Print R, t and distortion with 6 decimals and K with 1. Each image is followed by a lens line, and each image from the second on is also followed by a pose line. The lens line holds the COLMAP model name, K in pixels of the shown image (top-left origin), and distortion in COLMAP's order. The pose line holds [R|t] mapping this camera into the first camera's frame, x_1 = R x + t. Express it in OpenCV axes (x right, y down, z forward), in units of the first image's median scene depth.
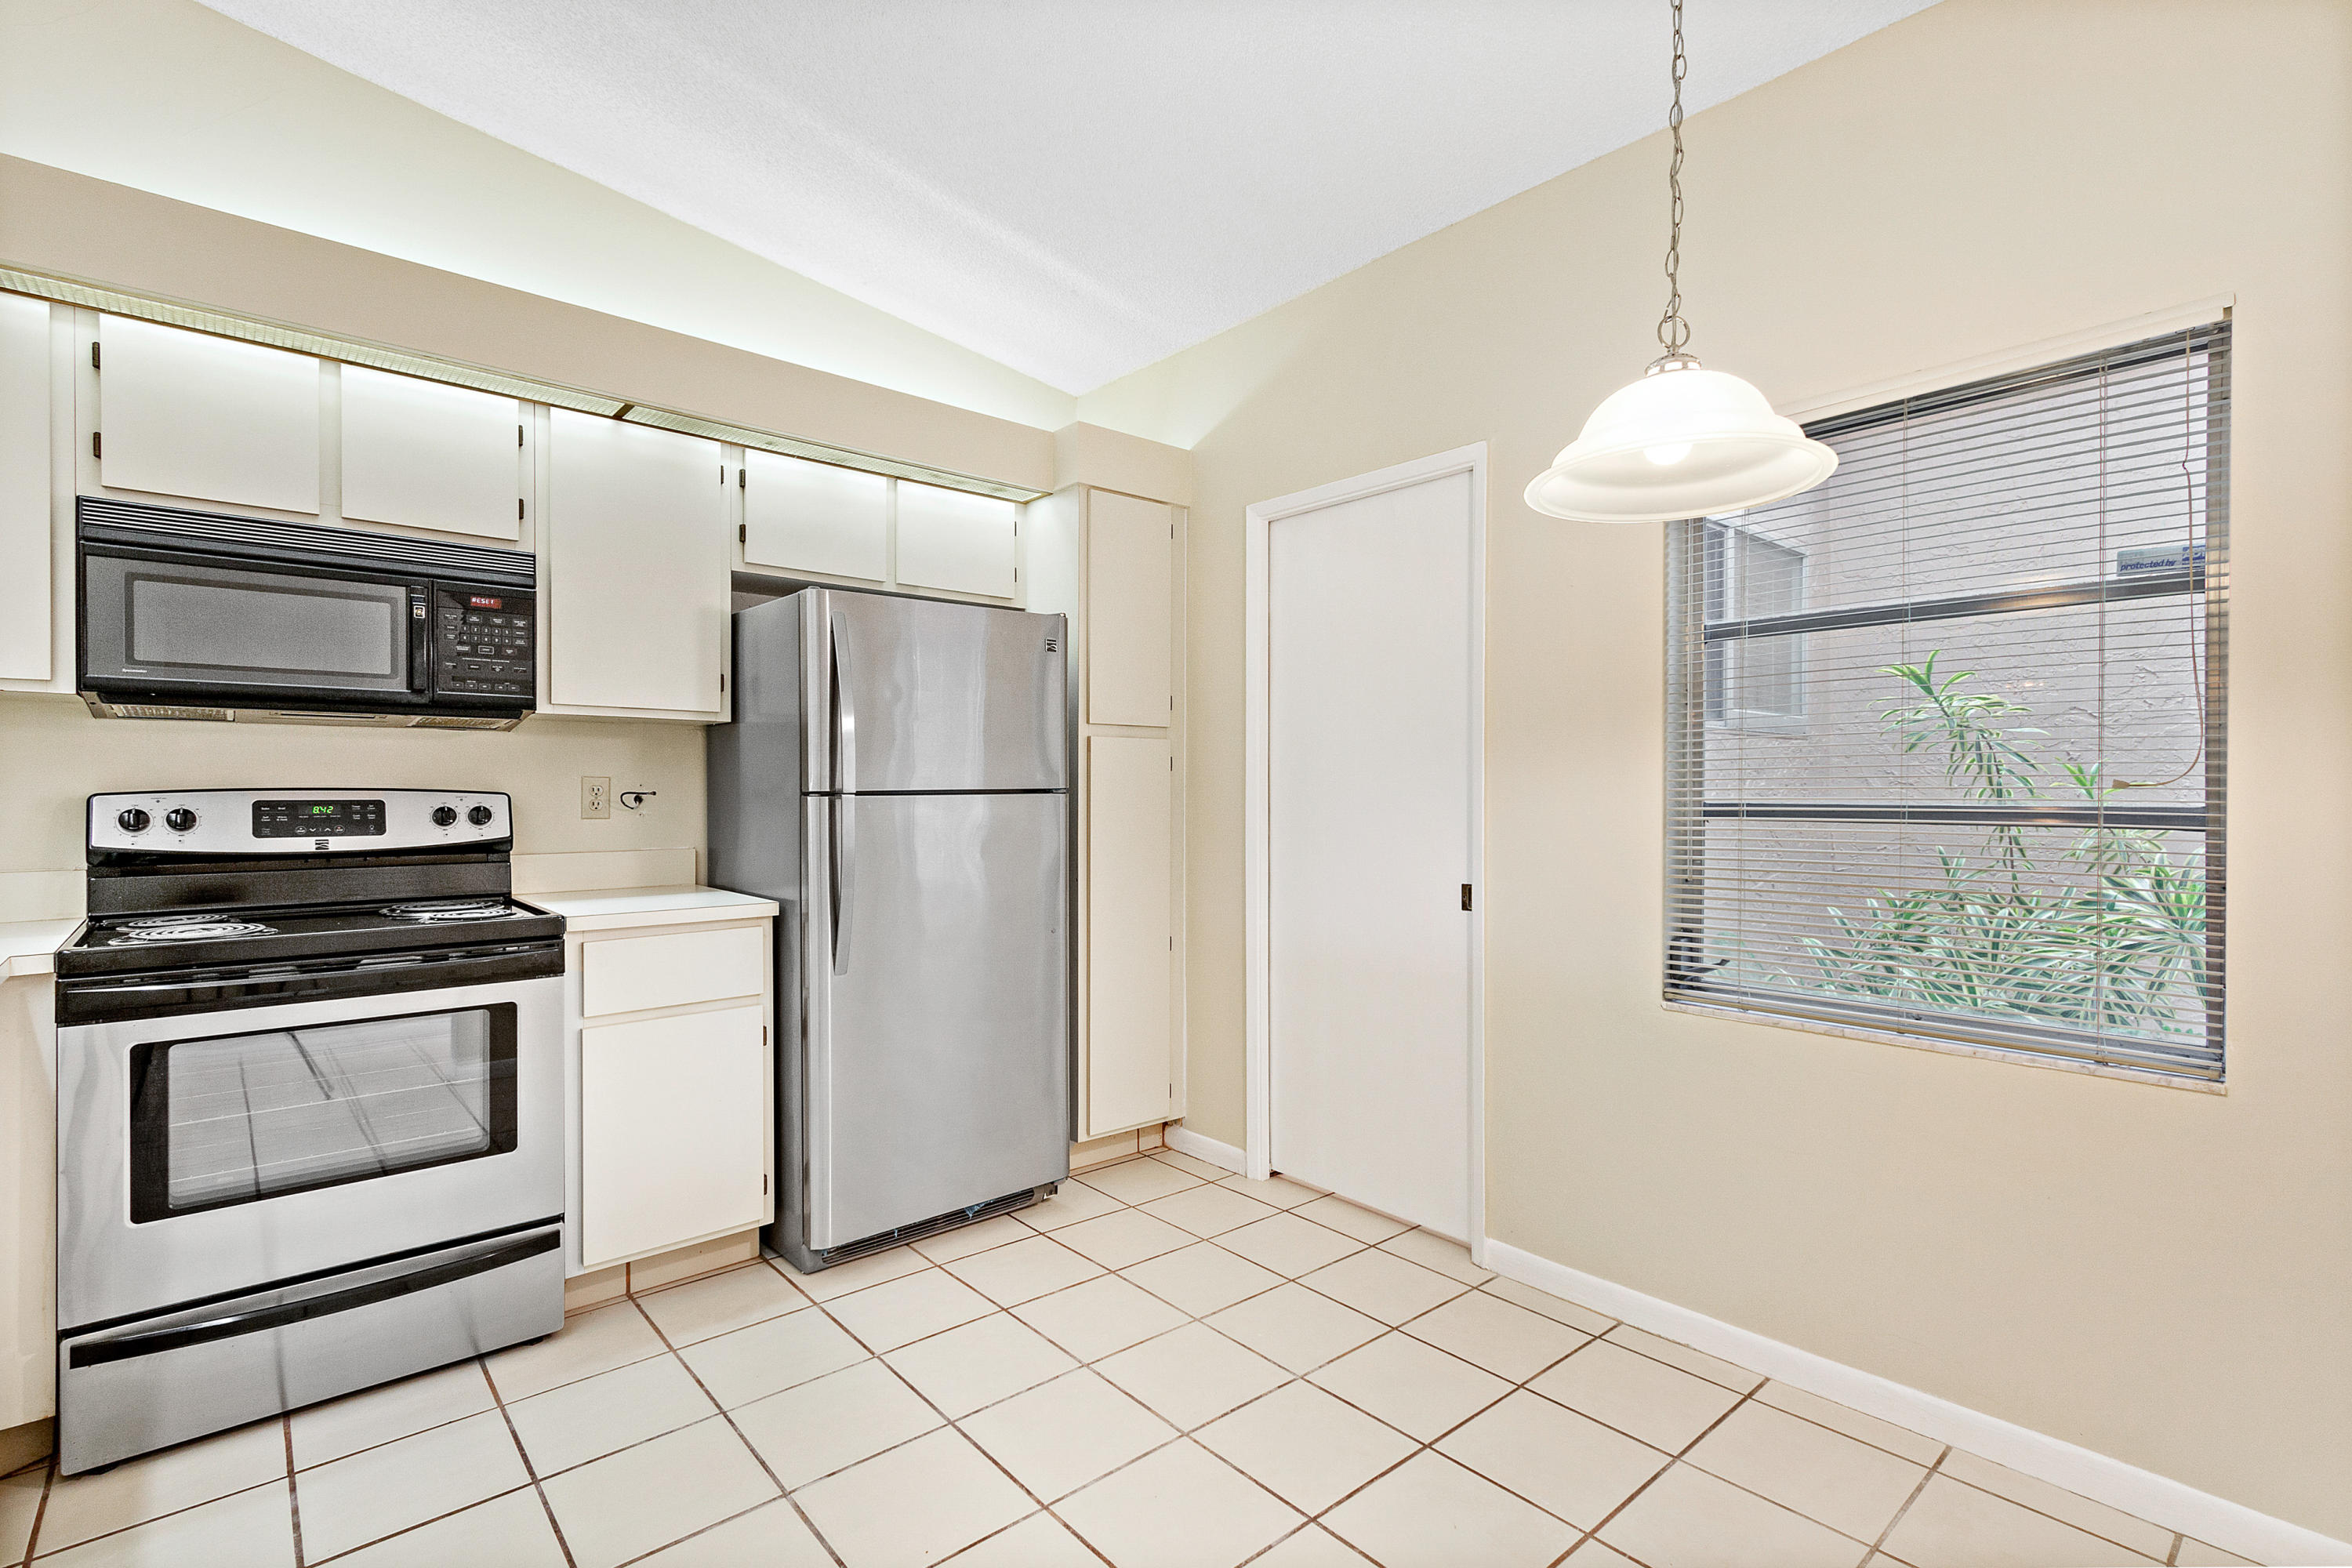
lens RADIAL K [[1099.1, 0, 1180.9], [0, 1099.1, 787.8], [0, 0, 1]] dist [0.003948, -0.002451]
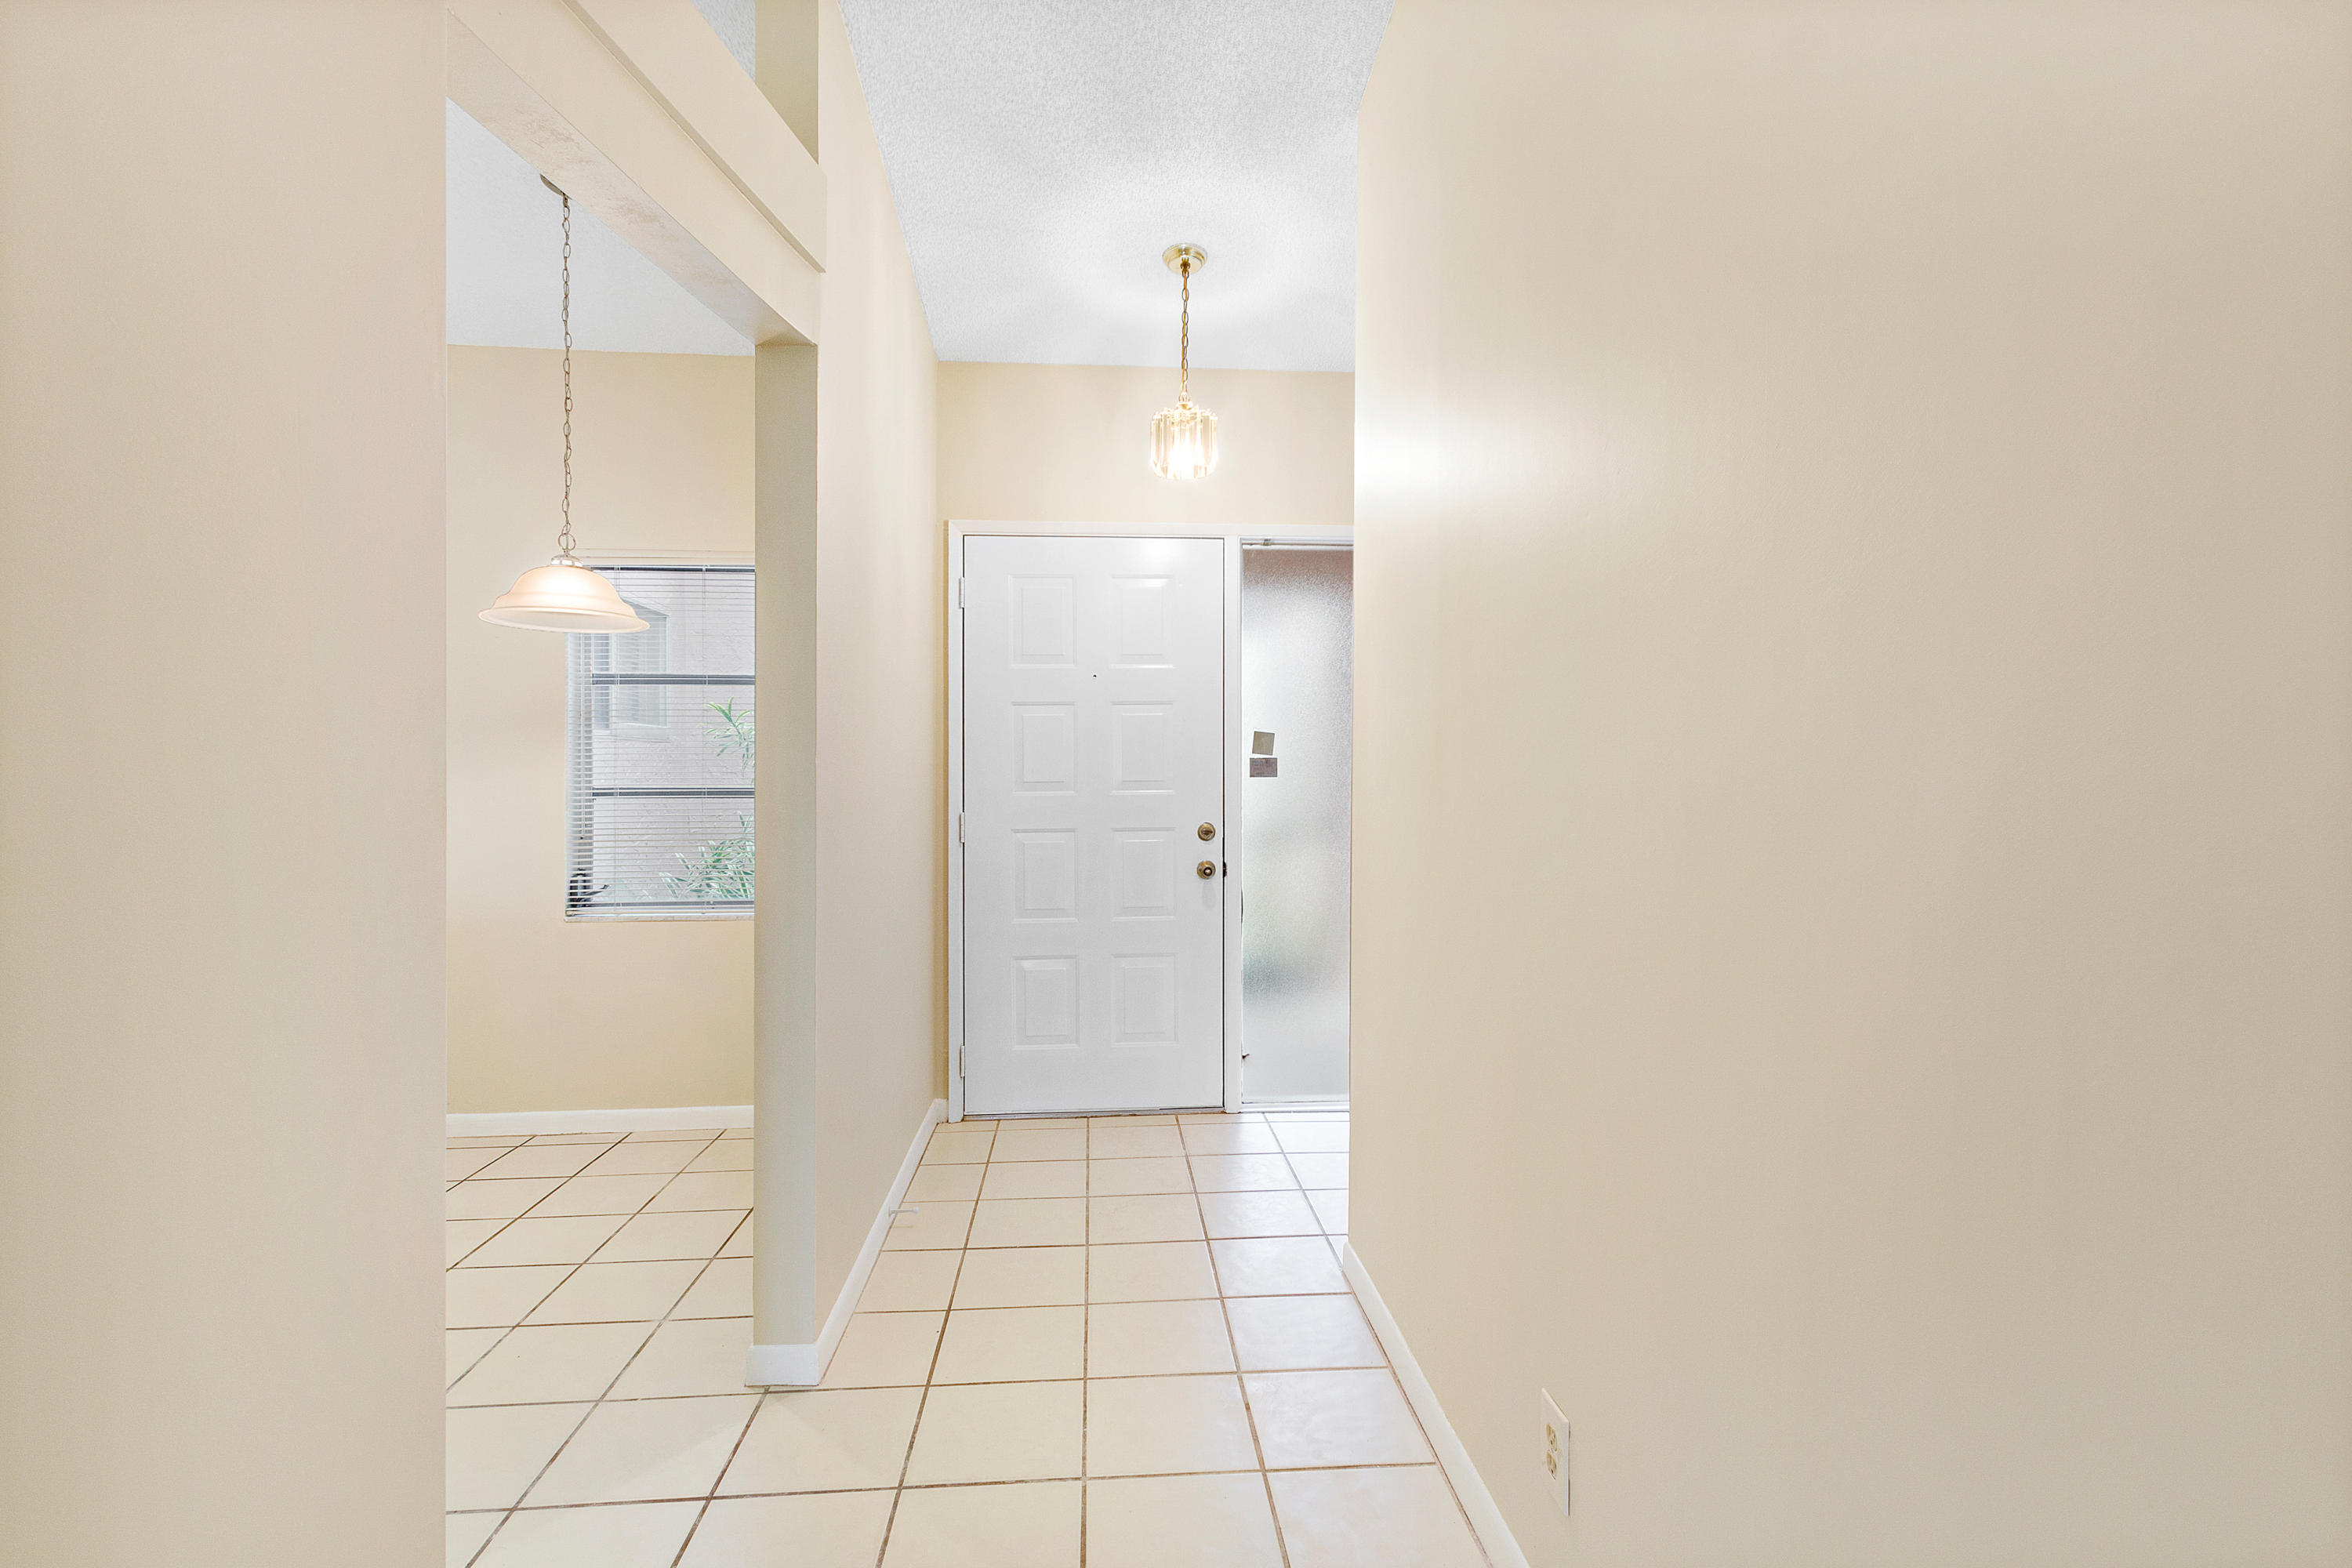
lens RADIAL K [[1099.1, 0, 1166.1], [0, 1099.1, 792.9], [0, 0, 1]] dist [0.003948, -0.002451]
pose [[0.614397, -0.012562, 0.788897, -0.253924], [-0.001706, 0.999850, 0.017250, -0.006837], [-0.788995, -0.011944, 0.614283, -0.596563]]
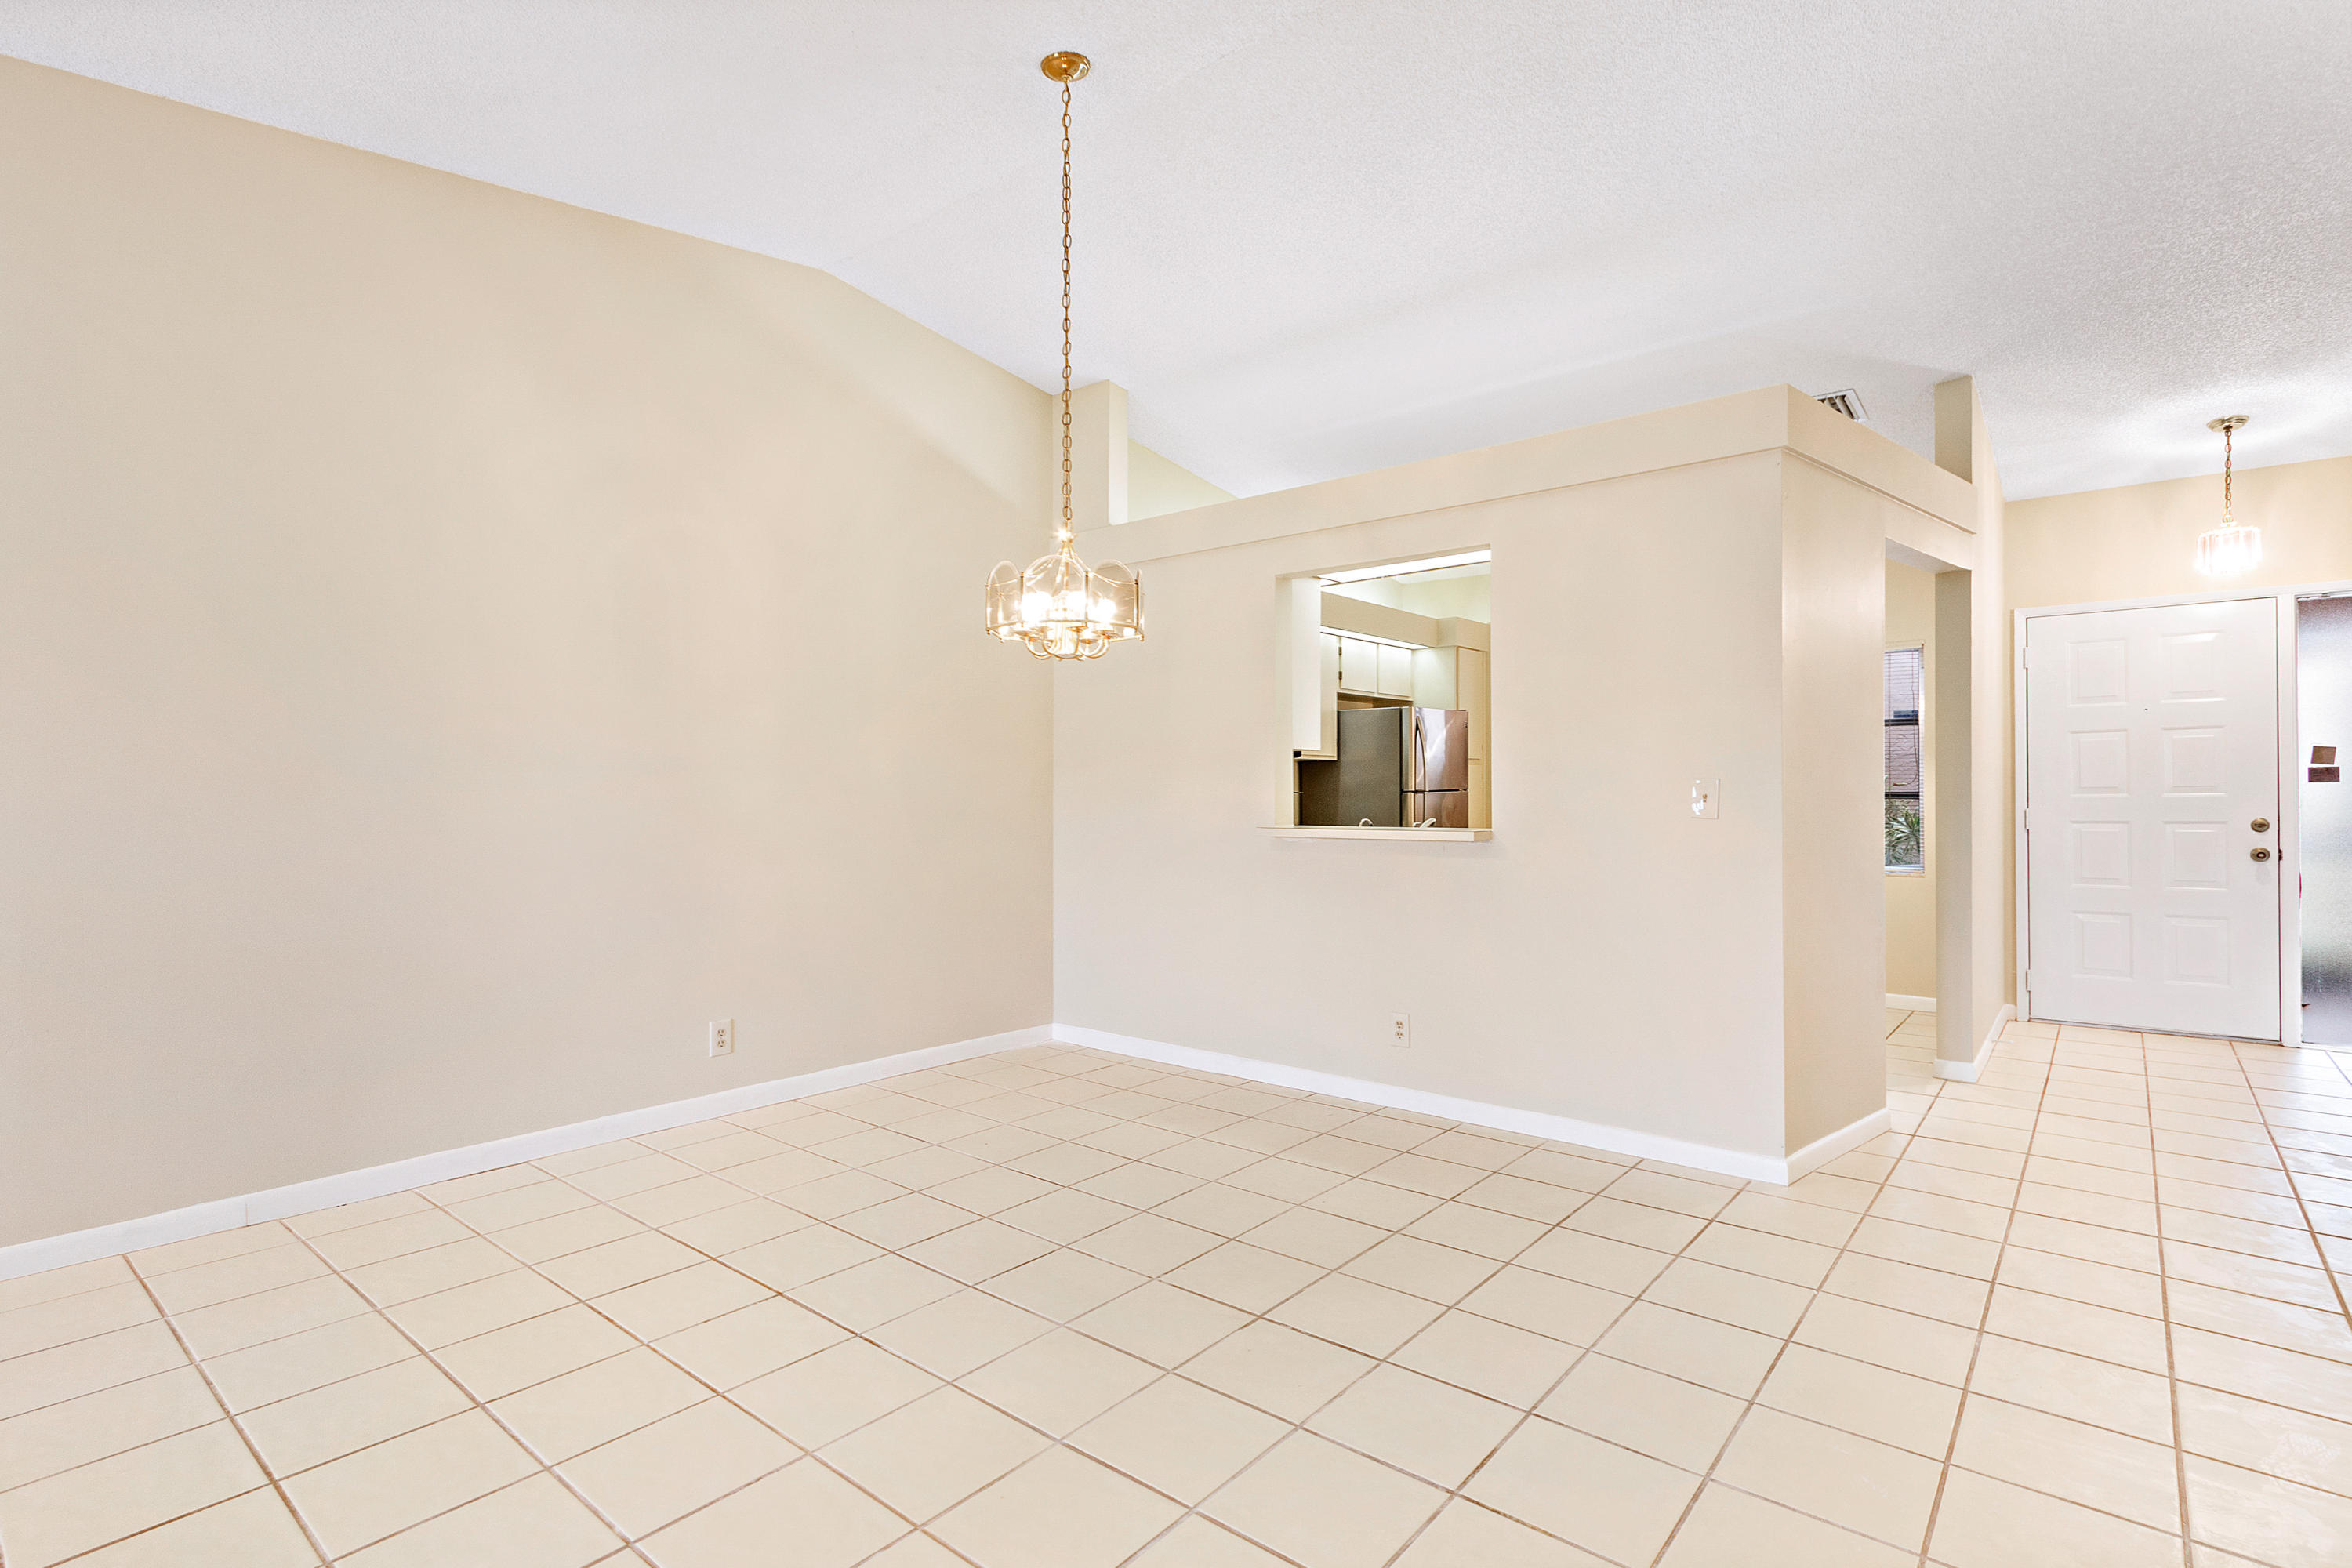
lens RADIAL K [[1099.1, 0, 1207.3], [0, 1099.1, 786.3], [0, 0, 1]] dist [0.003948, -0.002451]
pose [[0.989465, -0.005479, 0.144668, -1.172682], [0.005781, 0.999982, -0.001672, -0.003888], [-0.144657, 0.002491, 0.989479, -1.386373]]
